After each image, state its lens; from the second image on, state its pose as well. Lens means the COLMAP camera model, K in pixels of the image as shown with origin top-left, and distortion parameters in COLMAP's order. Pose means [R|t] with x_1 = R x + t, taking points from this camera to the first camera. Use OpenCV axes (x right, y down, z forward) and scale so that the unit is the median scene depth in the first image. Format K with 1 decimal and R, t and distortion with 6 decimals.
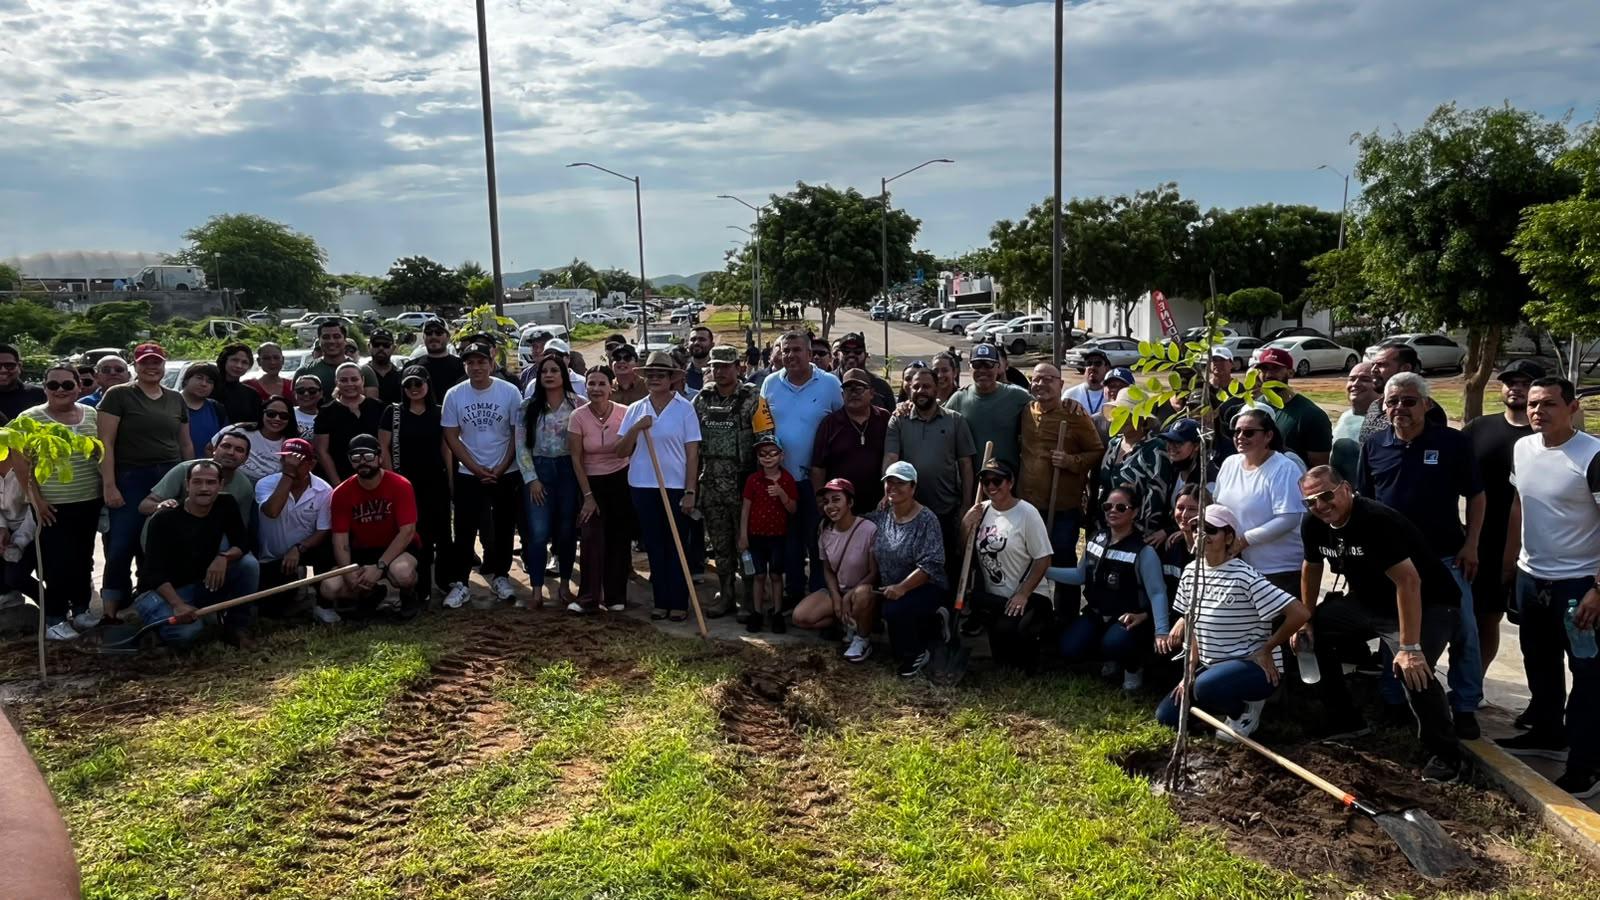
lens RADIAL K [[1076.0, 0, 802.6], [0, 1076.0, 455.2], [0, 0, 1]] dist [-0.007109, 0.006143]
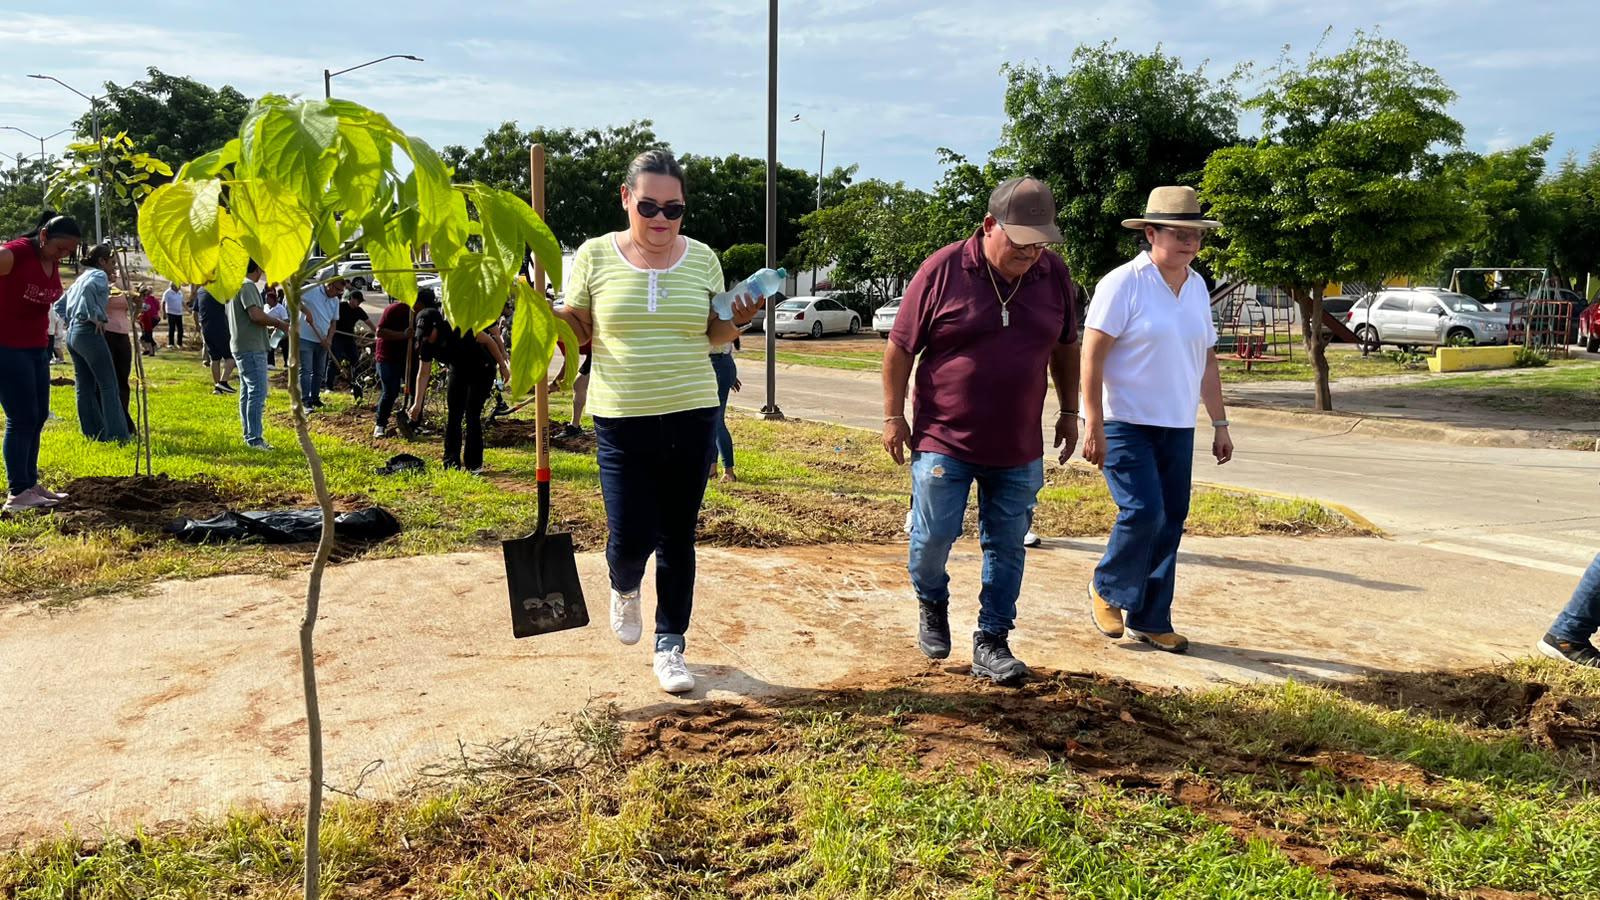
lens RADIAL K [[1219.6, 0, 799.6], [0, 1219.6, 449.9], [0, 0, 1]] dist [0.035689, -0.034758]
pose [[0.857857, -0.036255, 0.512607, -0.064431], [0.031974, 0.999341, 0.017170, 0.003157], [-0.512892, 0.001660, 0.858451, 0.064954]]
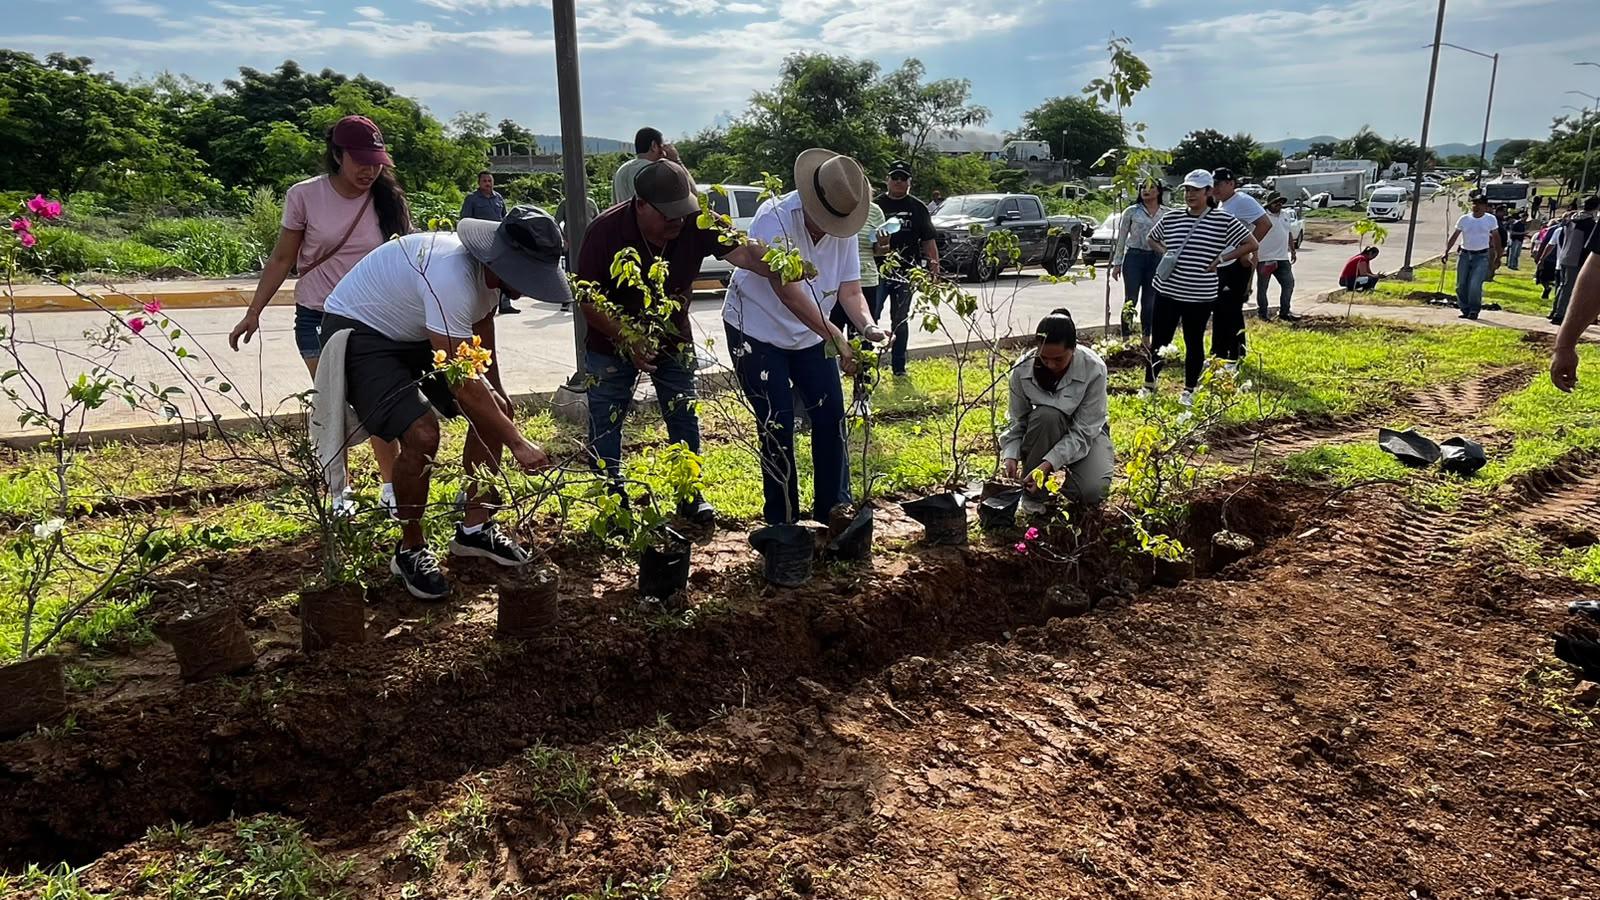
lens RADIAL K [[978.4, 0, 803.6], [0, 978.4, 453.2], [0, 0, 1]] dist [0.000595, 0.000650]
pose [[0.774838, 0.183431, -0.604962, -0.018694], [-0.098037, 0.980266, 0.171662, 0.021693], [0.624512, -0.073702, 0.777530, -0.152817]]
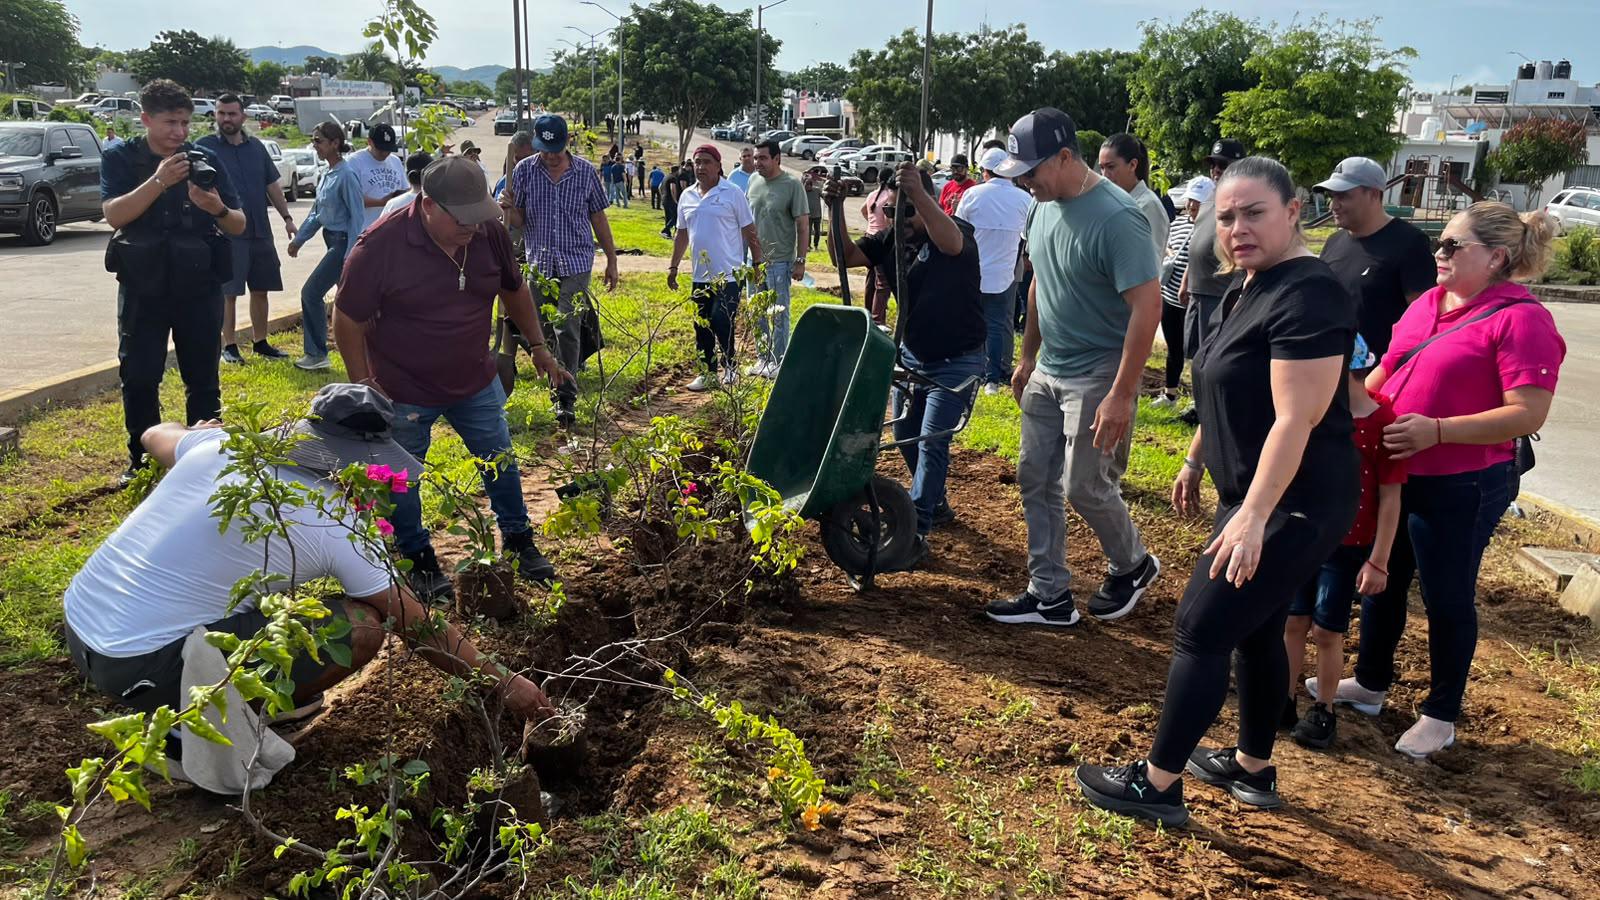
lens RADIAL K [[1219.6, 0, 800.6], [0, 1219.6, 457.1], [0, 0, 1]] dist [0.035689, -0.034758]
pose [[0.986965, 0.015328, 0.160202, -0.052218], [-0.036020, 0.991240, 0.127068, 0.022356], [-0.156851, -0.131182, 0.978871, -0.183874]]
